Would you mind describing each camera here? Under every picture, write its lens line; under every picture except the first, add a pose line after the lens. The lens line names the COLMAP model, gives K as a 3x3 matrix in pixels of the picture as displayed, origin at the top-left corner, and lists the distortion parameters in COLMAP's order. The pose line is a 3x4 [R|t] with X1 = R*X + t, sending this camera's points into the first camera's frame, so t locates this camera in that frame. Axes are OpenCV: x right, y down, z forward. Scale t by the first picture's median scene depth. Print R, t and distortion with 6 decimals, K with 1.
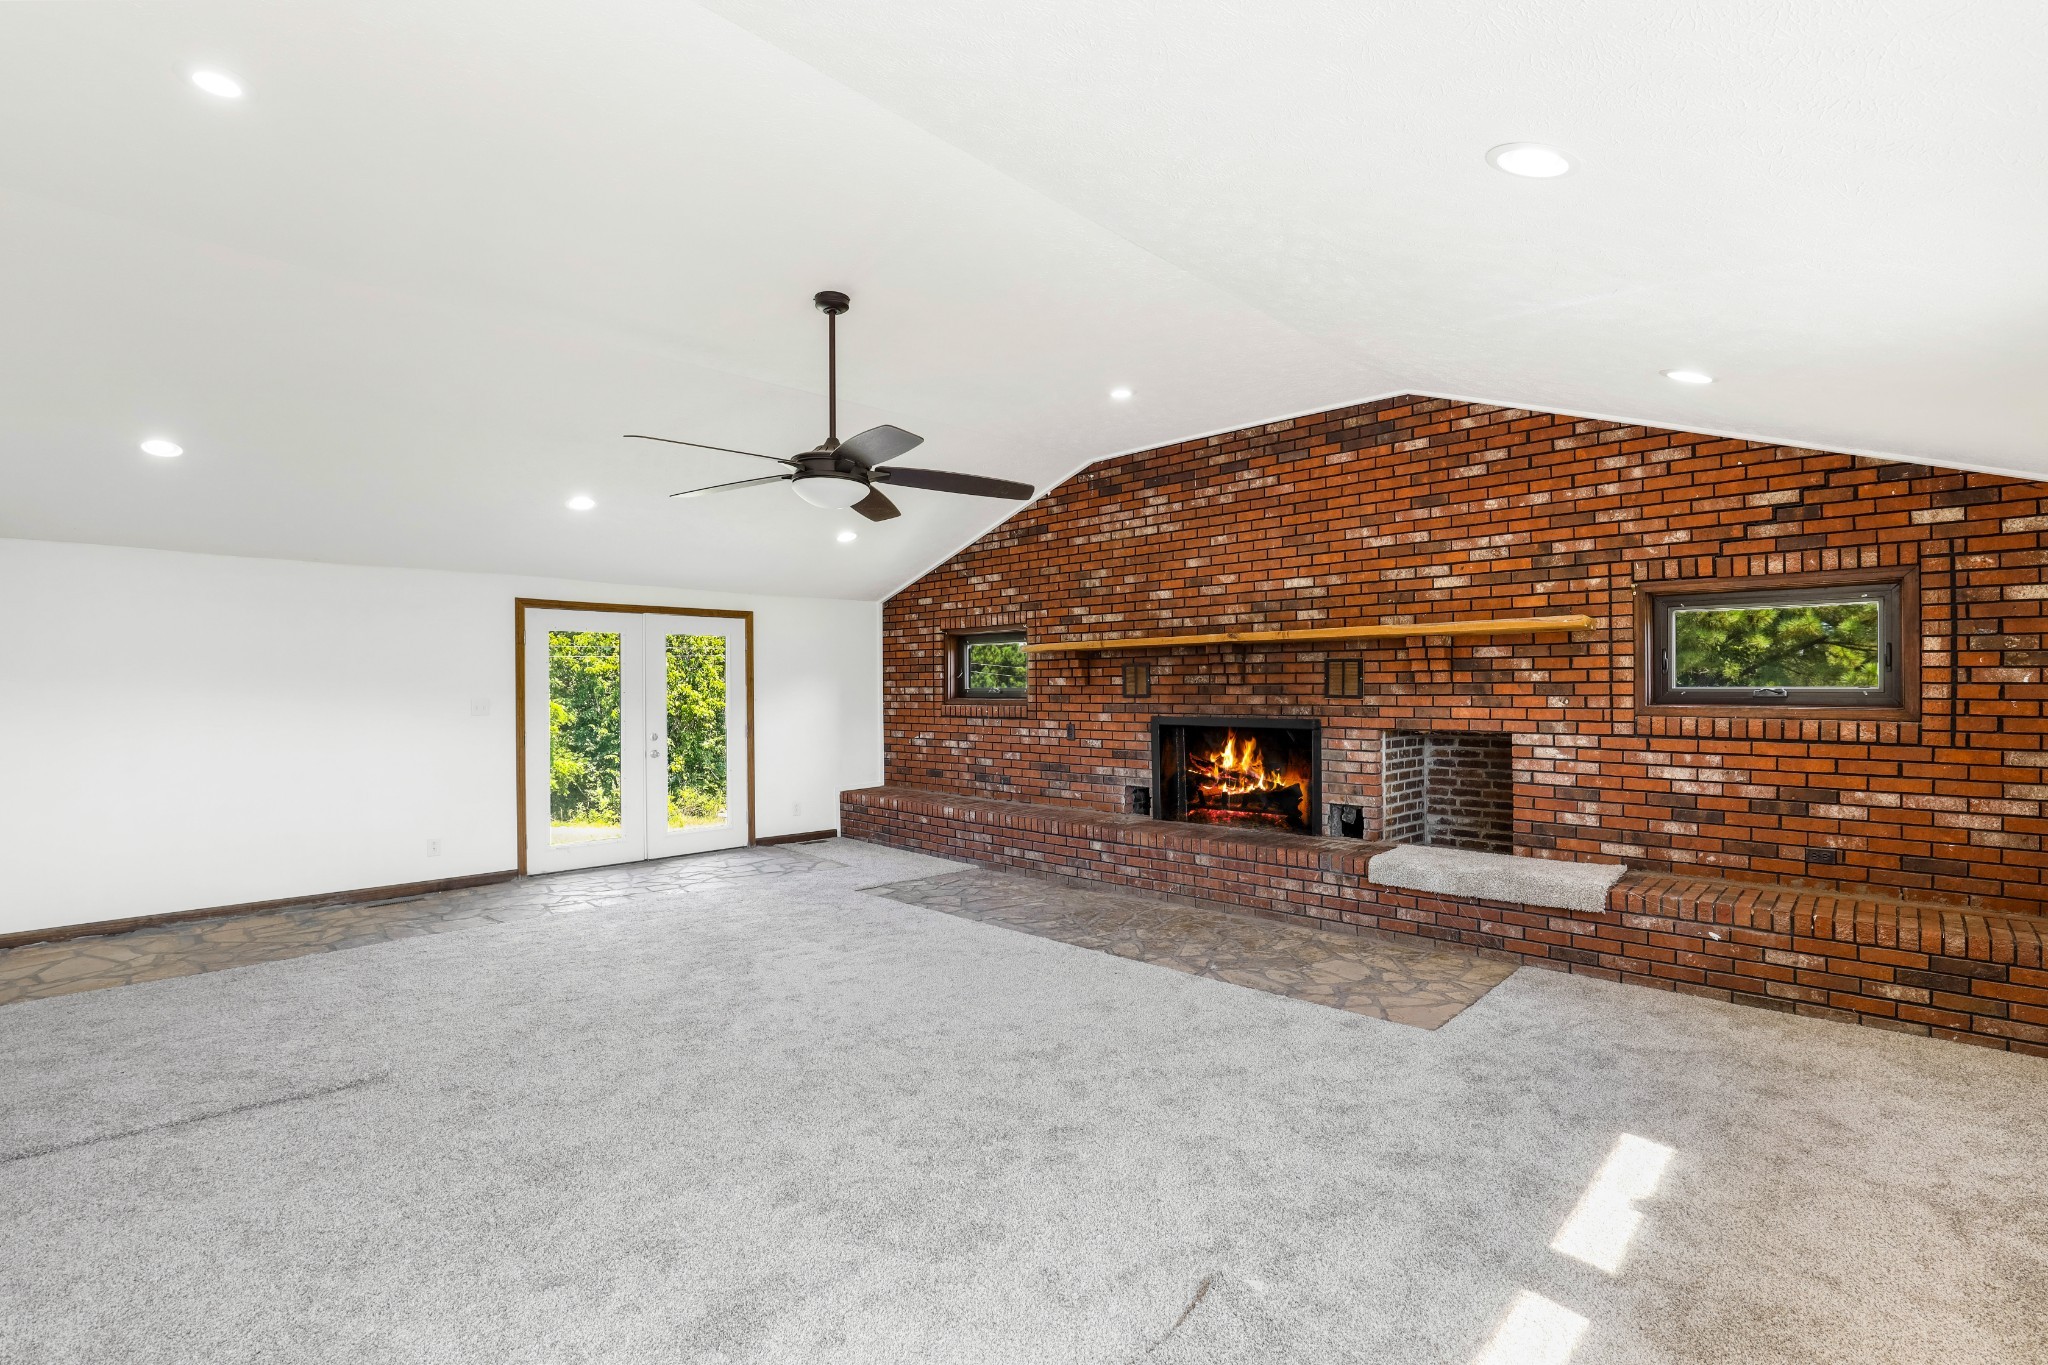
lens RADIAL K [[932.7, 0, 1035.9], [0, 932.7, 687.5], [0, 0, 1]] dist [-0.042556, 0.000081]
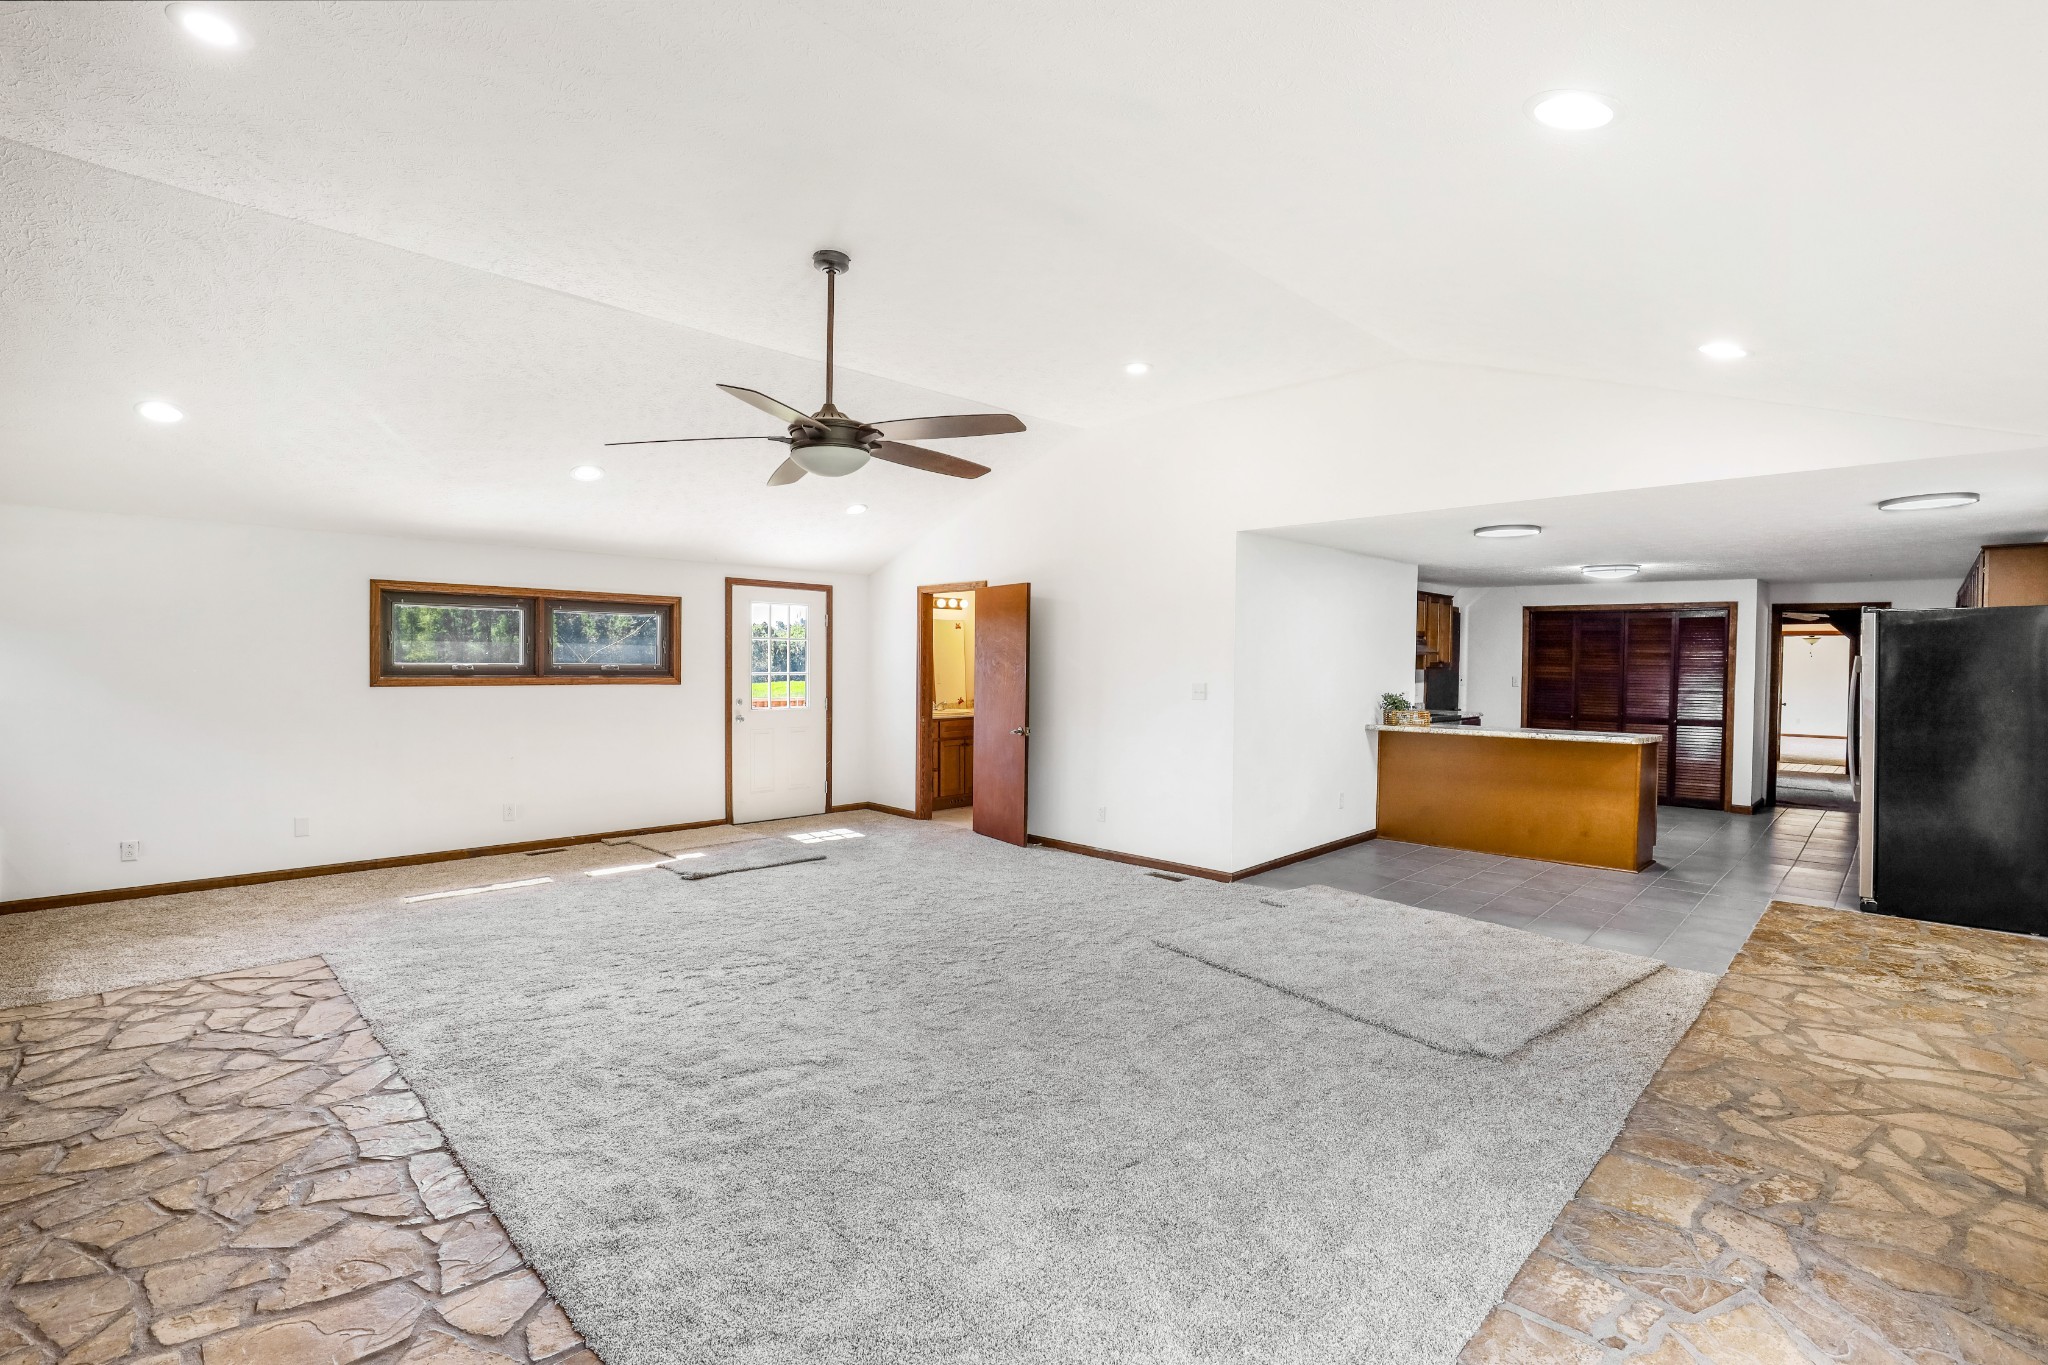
lens RADIAL K [[933.1, 0, 1028.7], [0, 933.1, 686.9], [0, 0, 1]] dist [-0.024062, 0.000063]
pose [[-0.999827, -0.007394, 0.017052, -0.271062], [-0.006944, 0.999631, 0.026273, -0.001763], [-0.017240, 0.026150, -0.999509, 1.199800]]
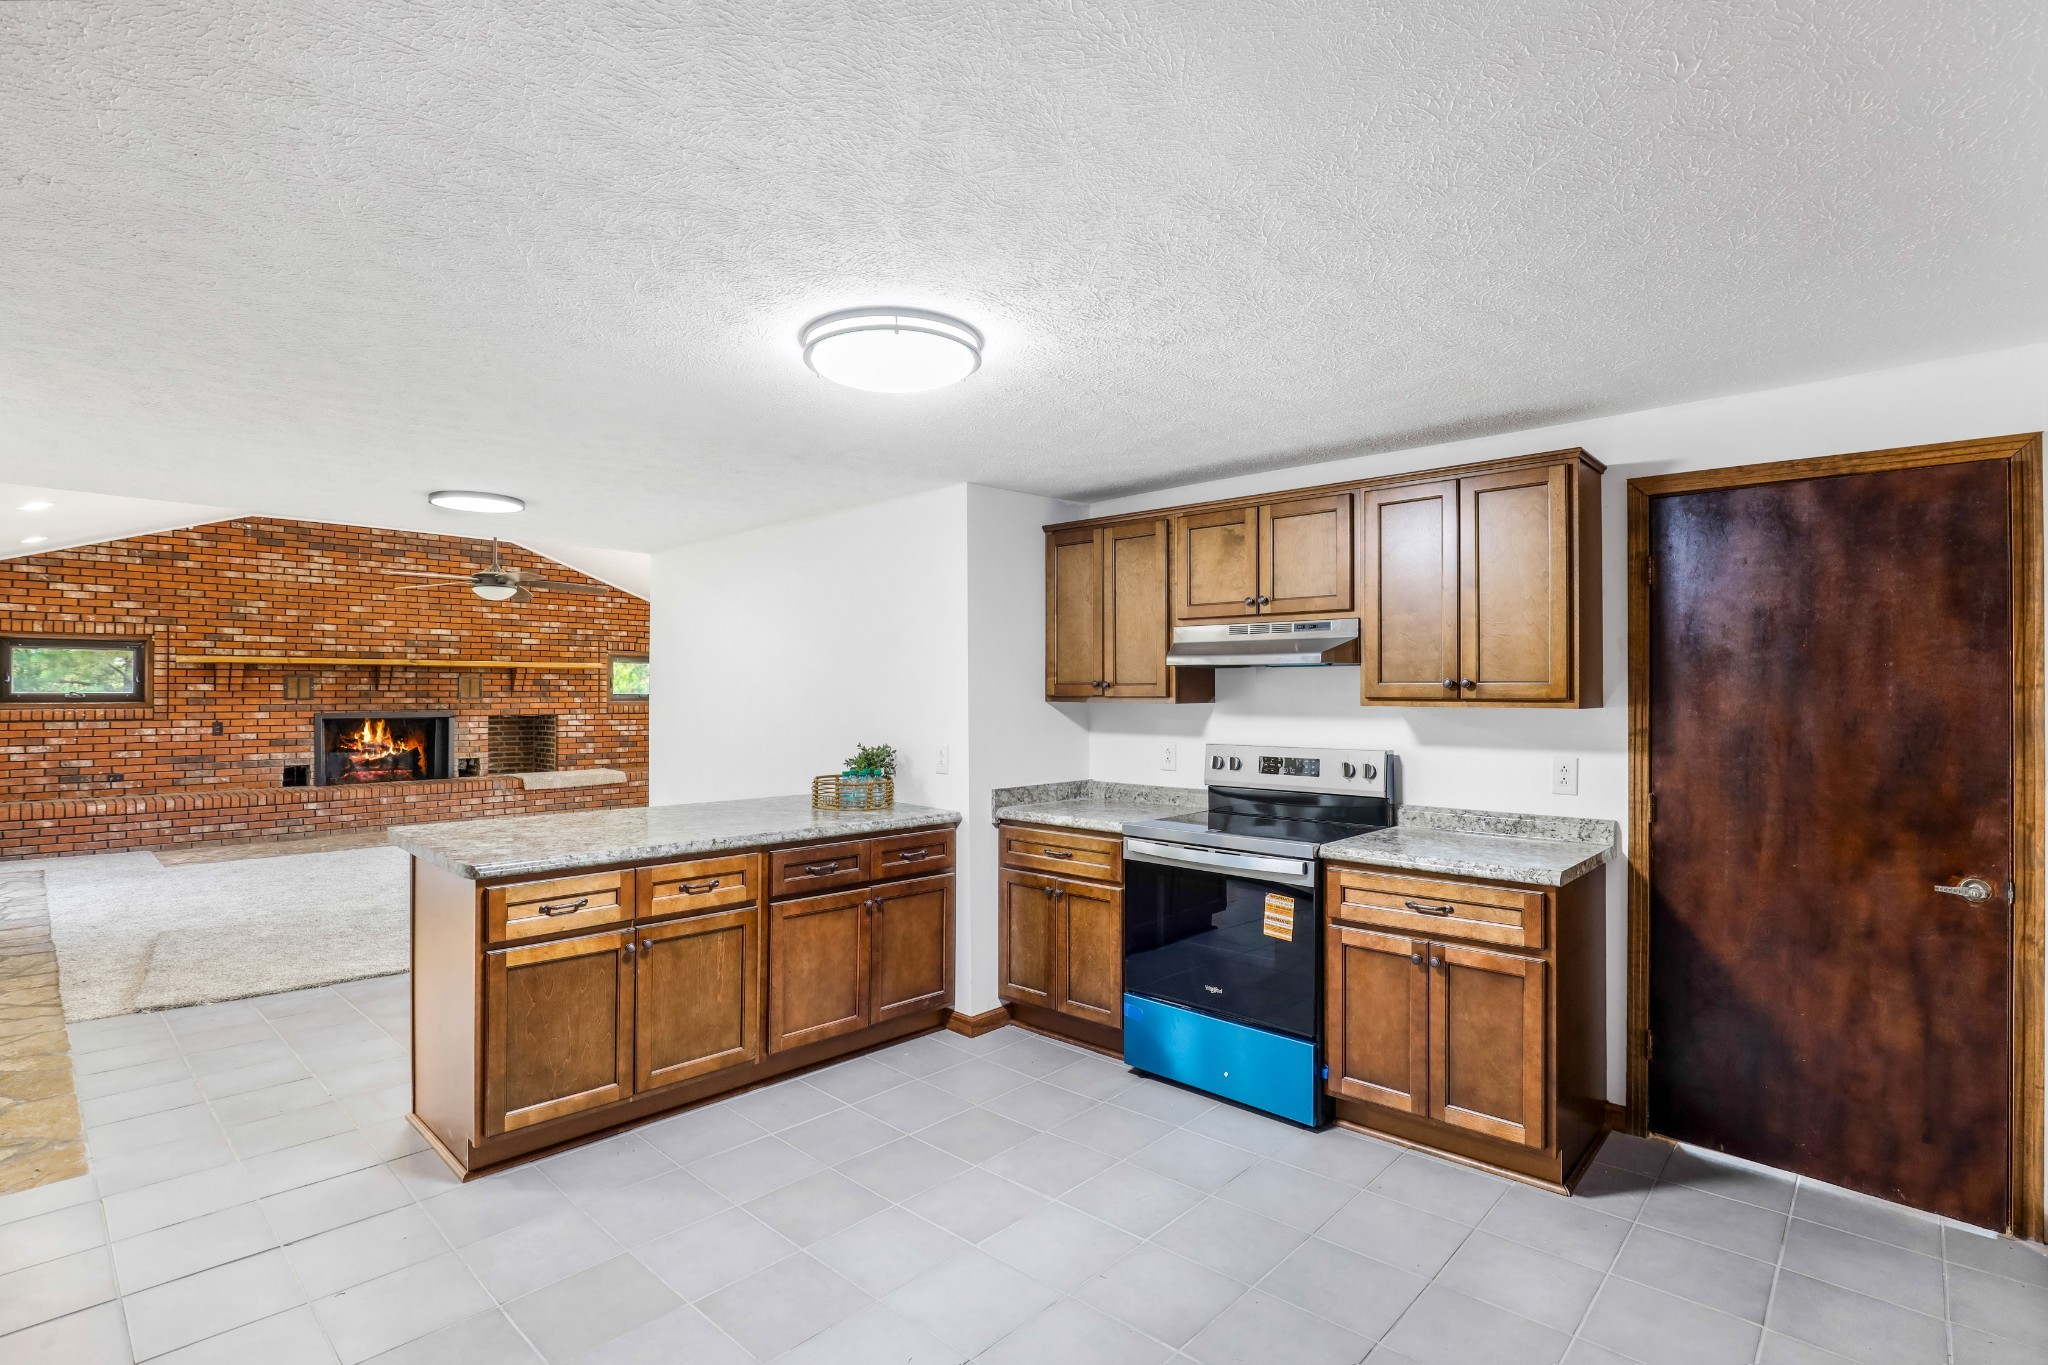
lens RADIAL K [[973.0, 0, 1034.3], [0, 973.0, 683.3], [0, 0, 1]] dist [-0.055973, 0.013372]
pose [[-0.024722, 0.011997, 0.999622, -1.355612], [-0.002719, 0.999923, -0.012068, 0.000236], [-0.999691, -0.003016, -0.024688, -0.044912]]
